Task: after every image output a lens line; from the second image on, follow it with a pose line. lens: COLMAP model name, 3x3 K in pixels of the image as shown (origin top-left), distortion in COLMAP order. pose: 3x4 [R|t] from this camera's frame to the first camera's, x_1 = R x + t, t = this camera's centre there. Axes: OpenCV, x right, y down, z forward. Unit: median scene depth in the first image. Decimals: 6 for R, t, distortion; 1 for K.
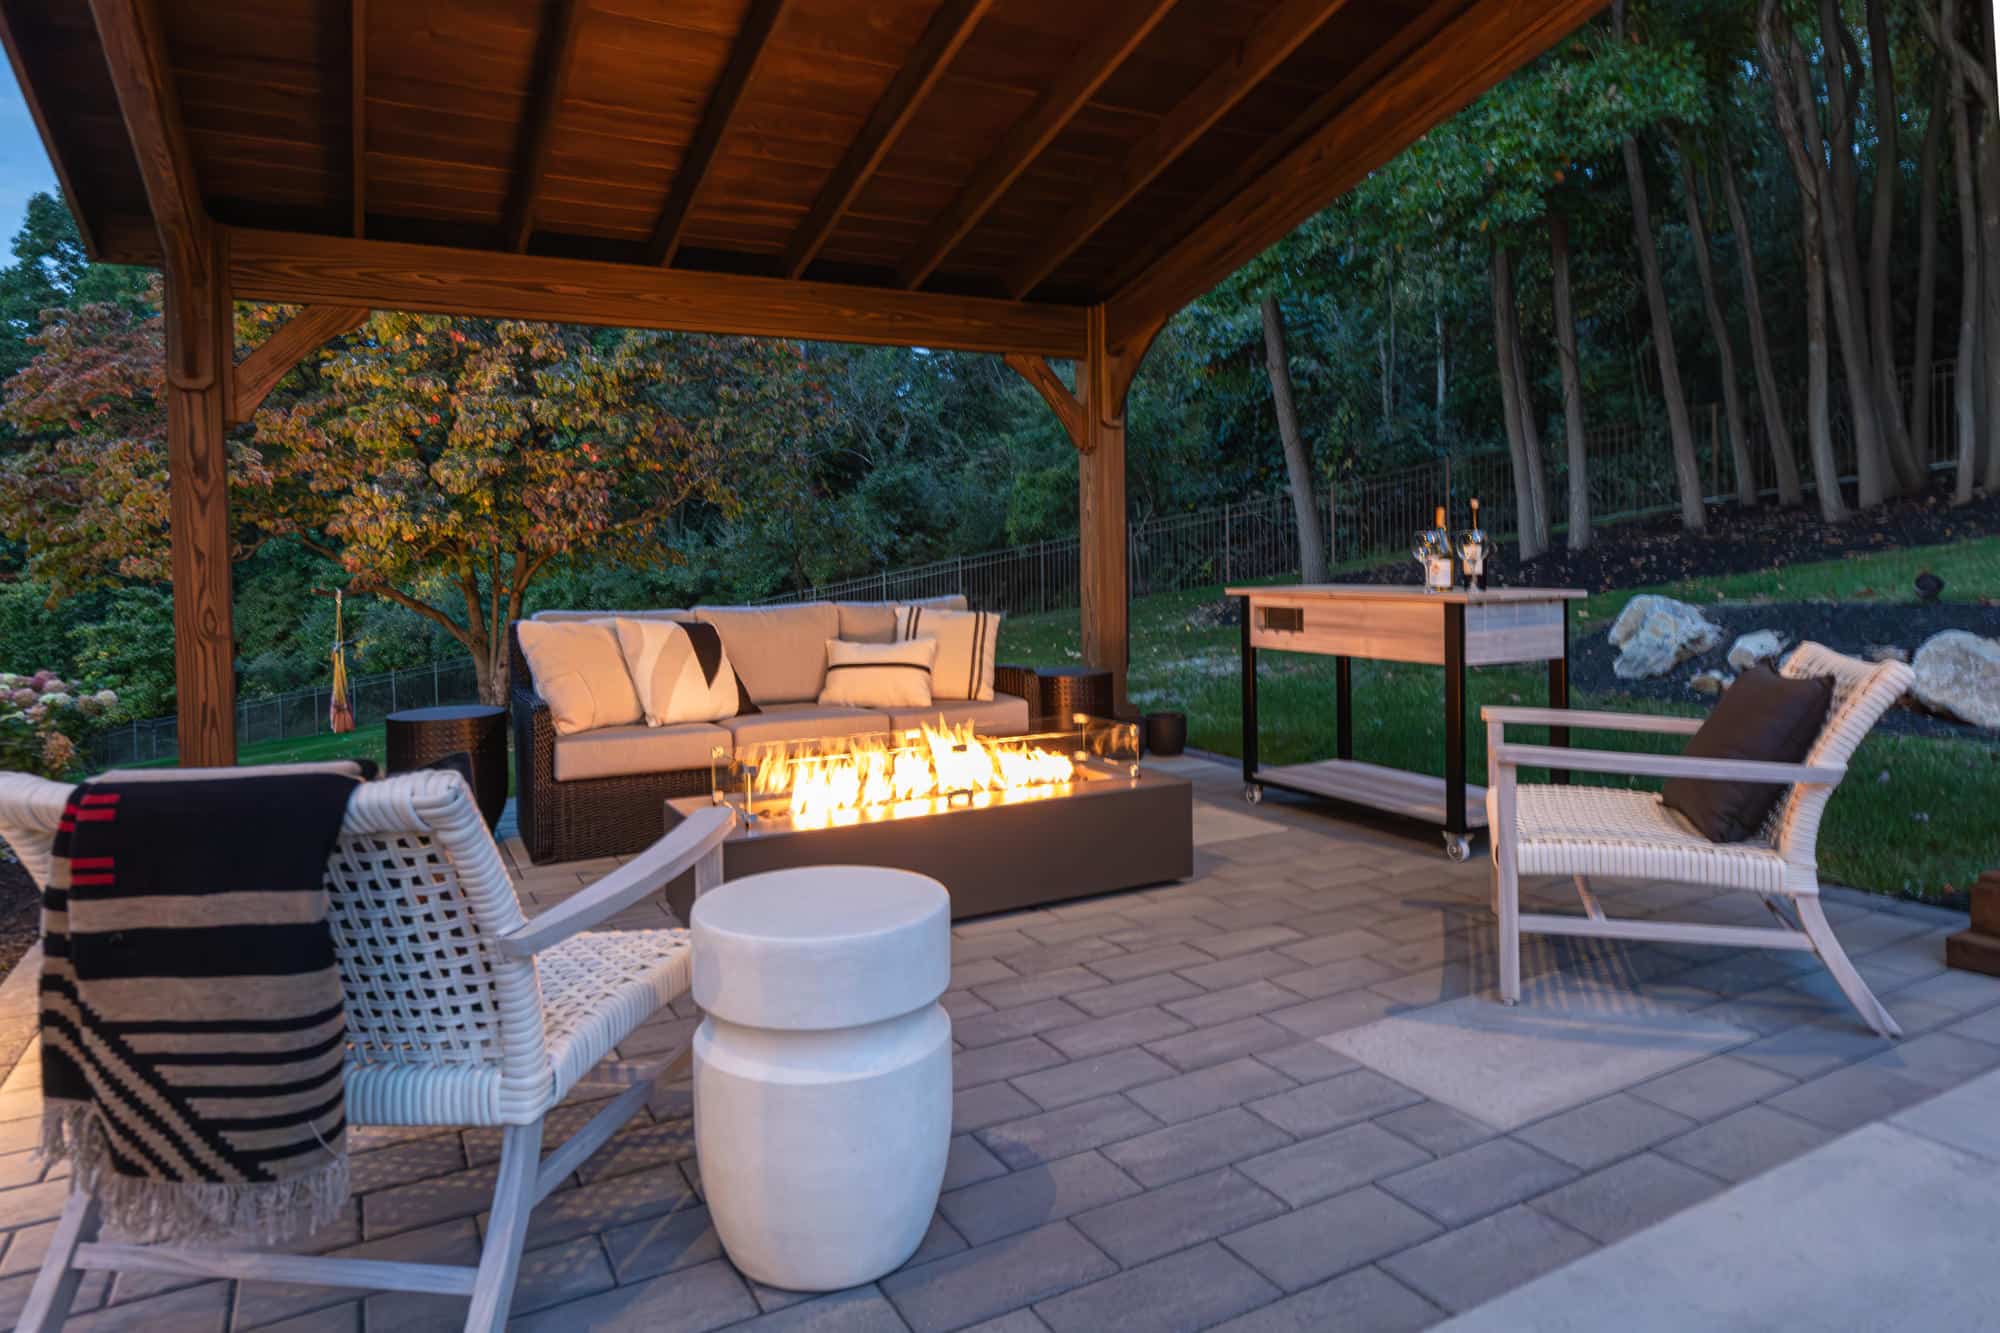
lens RADIAL K [[1217.5, 0, 1026.8], [0, 1217.5, 567.1], [0, 0, 1]] dist [-0.005704, -0.001747]
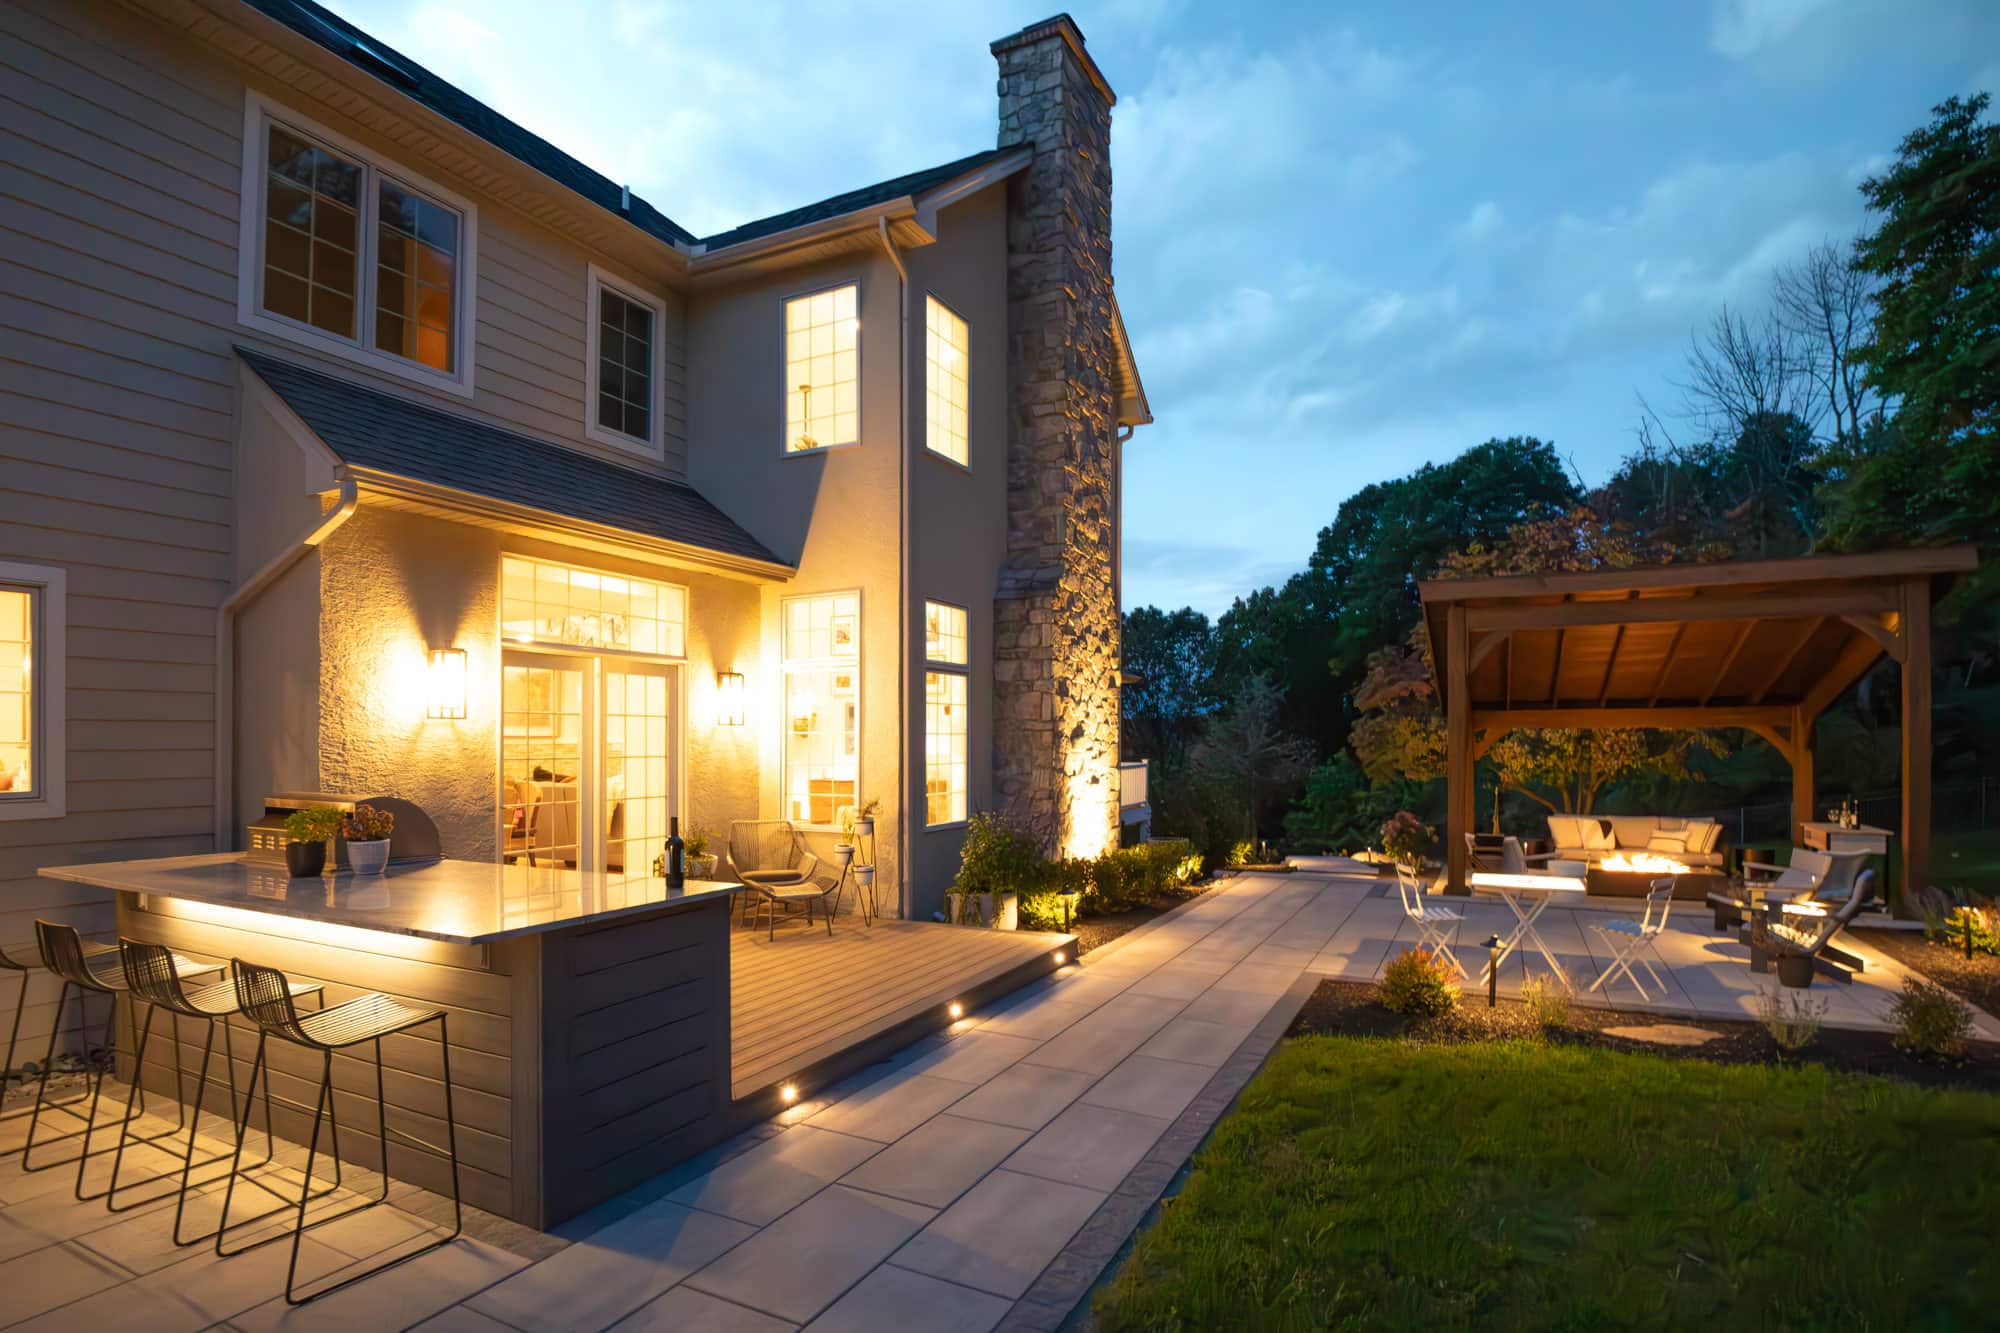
lens RADIAL K [[1018.0, 0, 1001.2], [0, 1018.0, 735.0], [0, 0, 1]] dist [-0.022551, -0.000241]
pose [[0.568875, 0.011489, -0.822344, 0.990223], [-0.021736, 0.999763, -0.001069, -0.140684], [0.822137, 0.018483, 0.568990, -1.815079]]
